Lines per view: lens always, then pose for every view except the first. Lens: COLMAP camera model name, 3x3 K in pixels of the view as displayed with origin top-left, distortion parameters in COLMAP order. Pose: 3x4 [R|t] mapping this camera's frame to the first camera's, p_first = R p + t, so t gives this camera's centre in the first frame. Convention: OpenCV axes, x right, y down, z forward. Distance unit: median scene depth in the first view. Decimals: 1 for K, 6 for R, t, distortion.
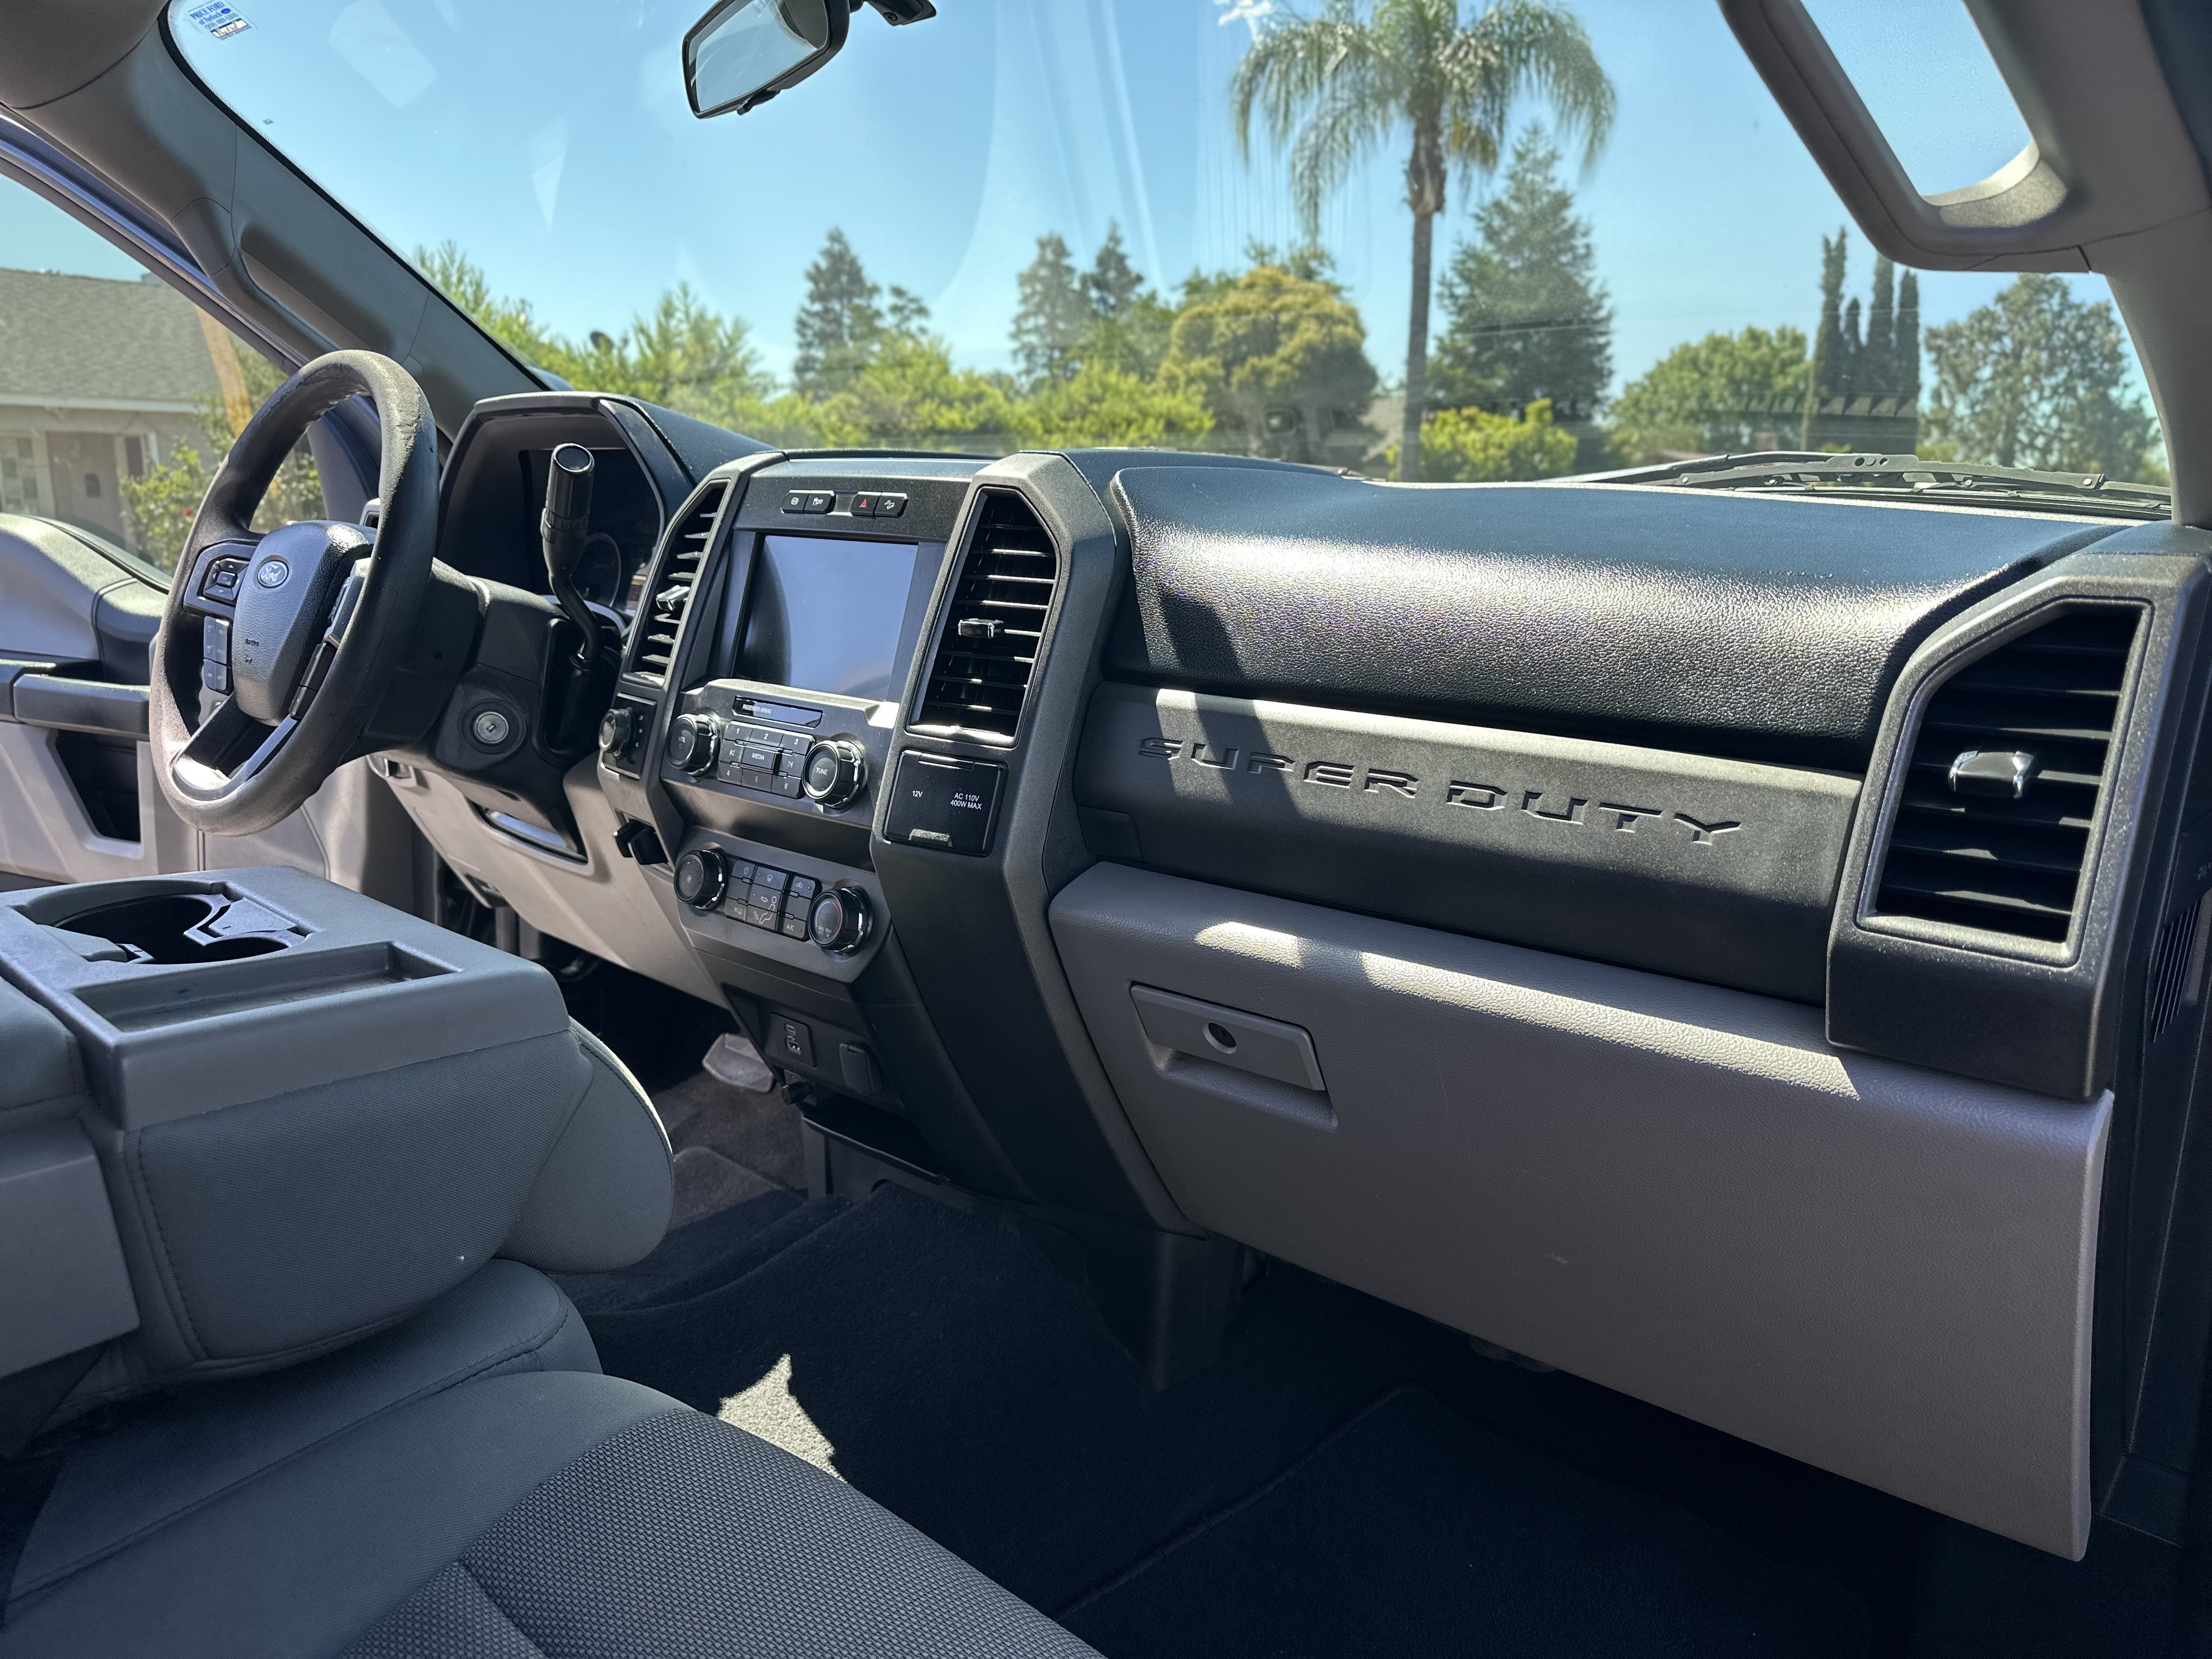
lens RADIAL K [[1542.5, 0, 1144.8], [0, 1542.5, 824.4], [0, 0, 1]] dist [0.062218, -0.070589]
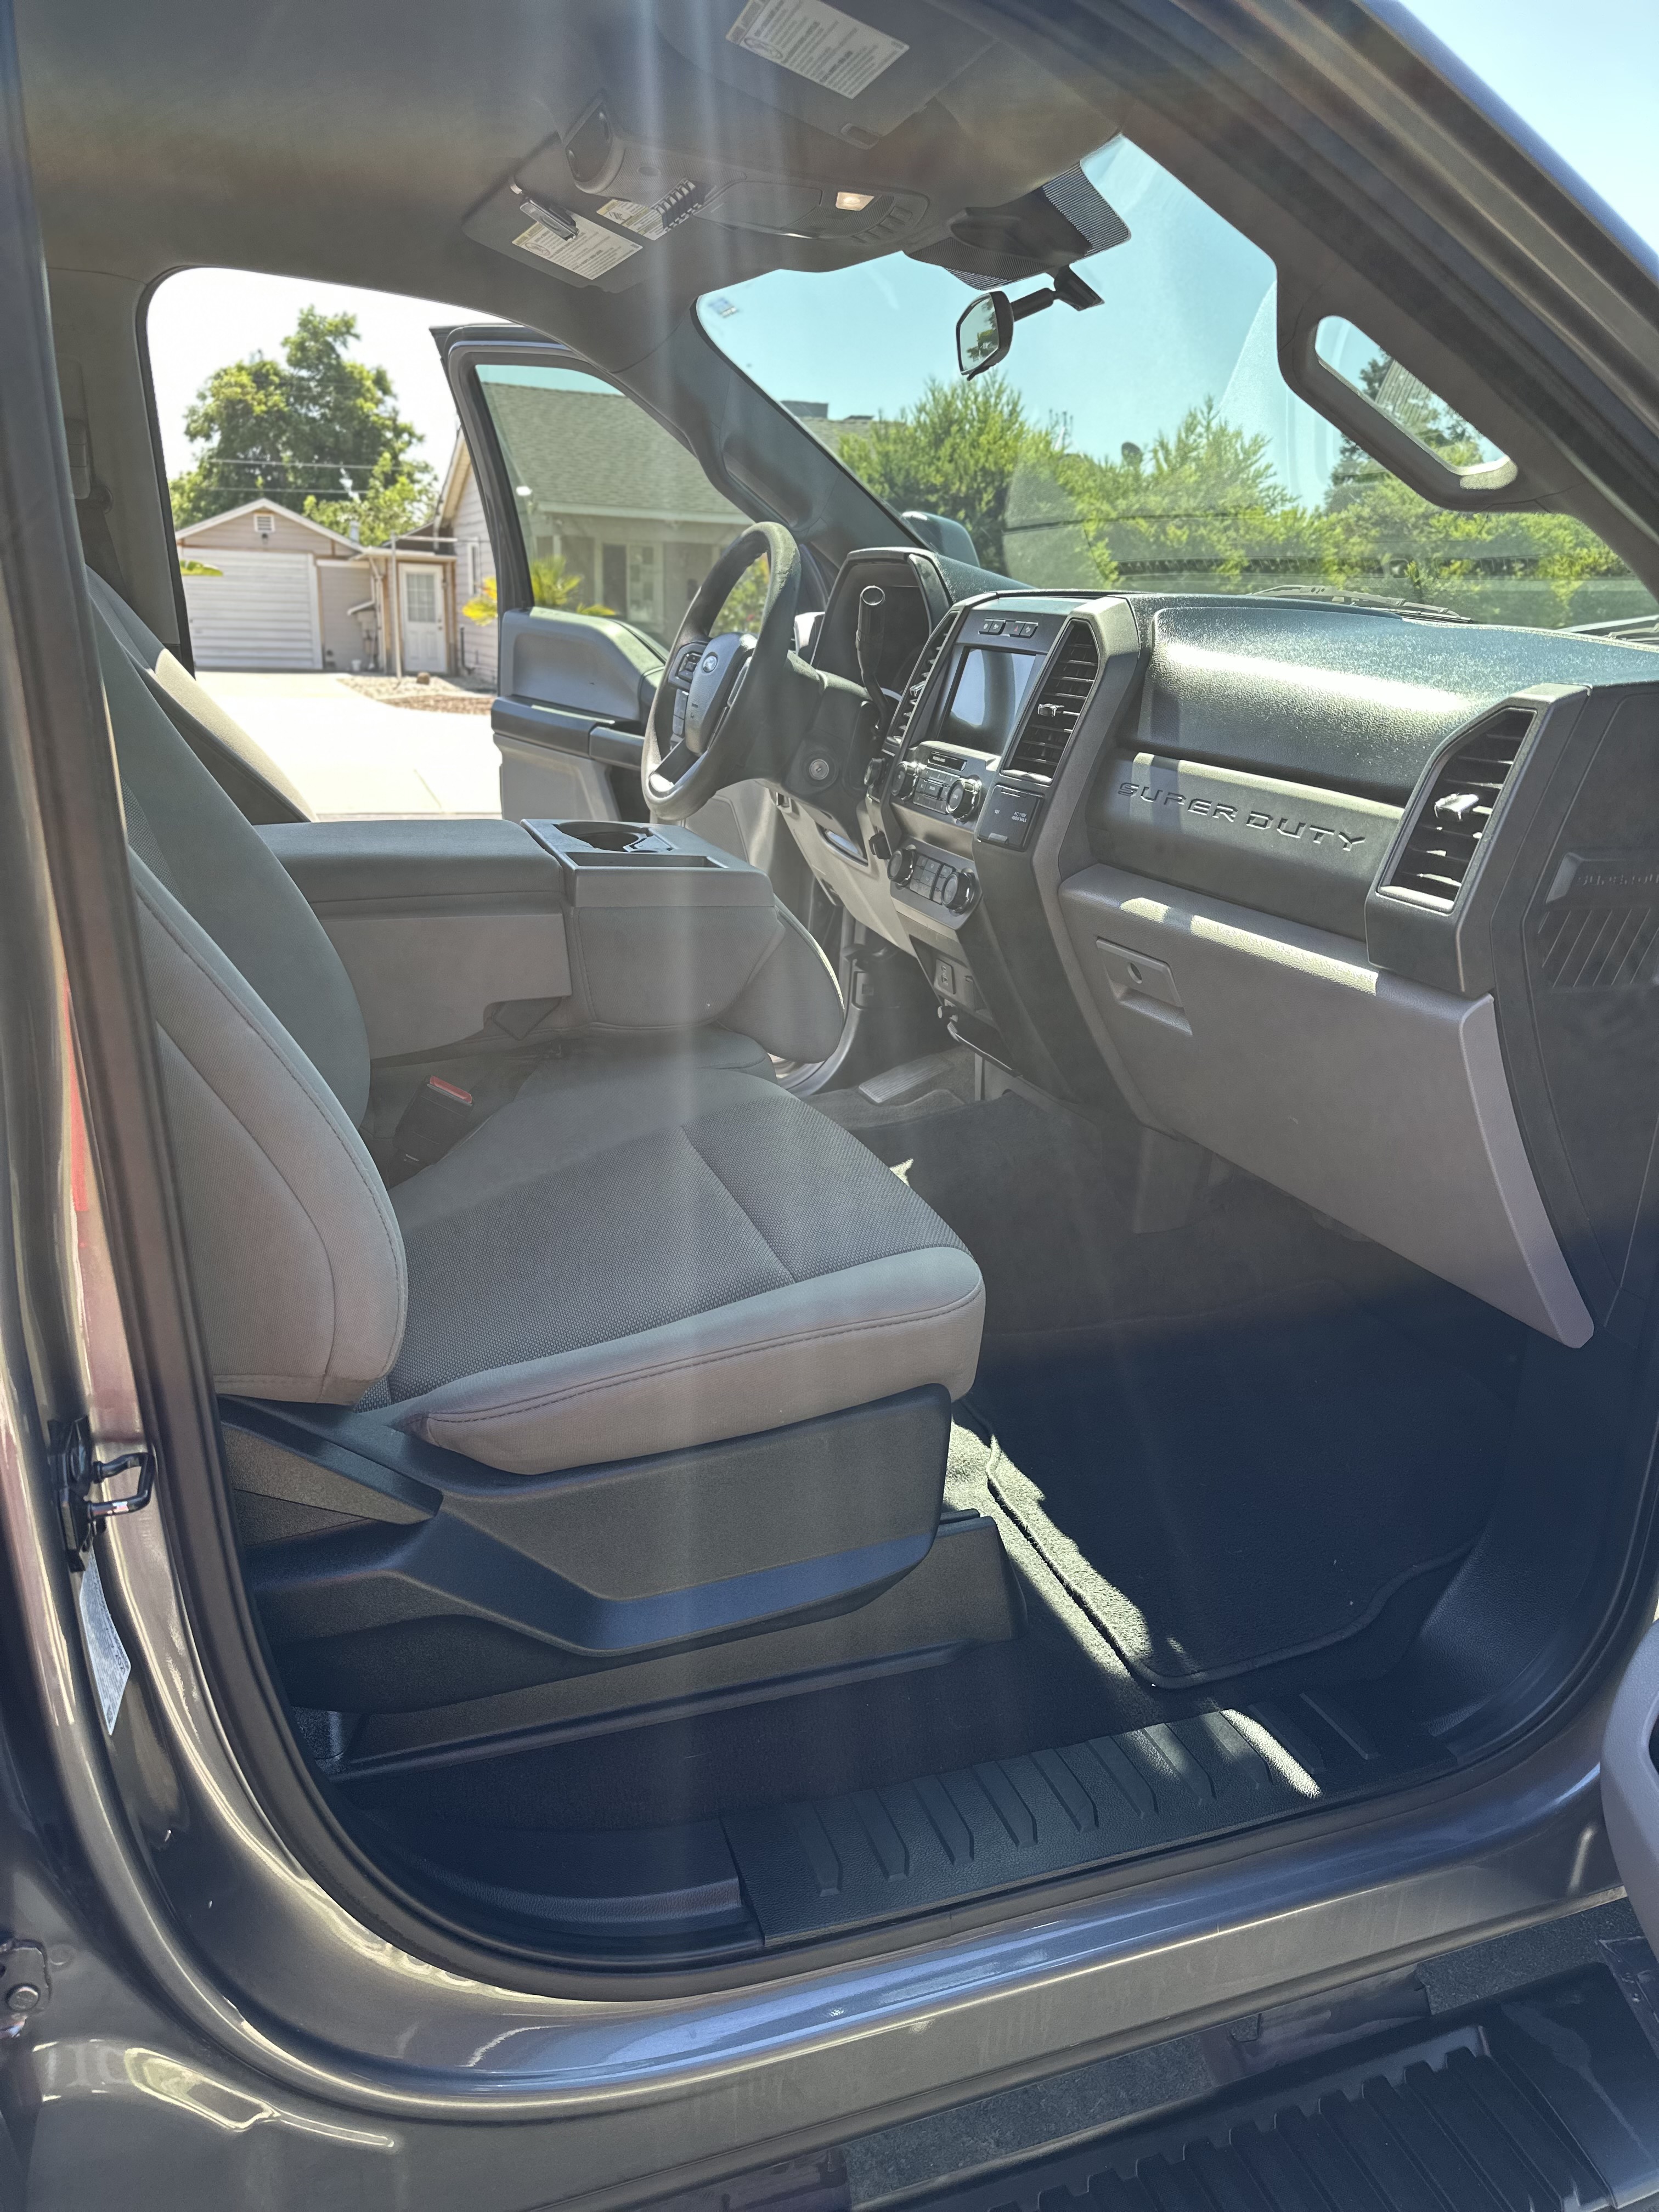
lens RADIAL K [[1555.6, 0, 829.5], [0, 1555.6, 1106.0], [0, 0, 1]] dist [0.061005, -0.083798]
pose [[0.873663, 0.163483, -0.458242, 0.483083], [-0.118489, 0.984992, 0.125502, 0.096616], [0.471882, -0.055350, 0.879923, -0.531913]]
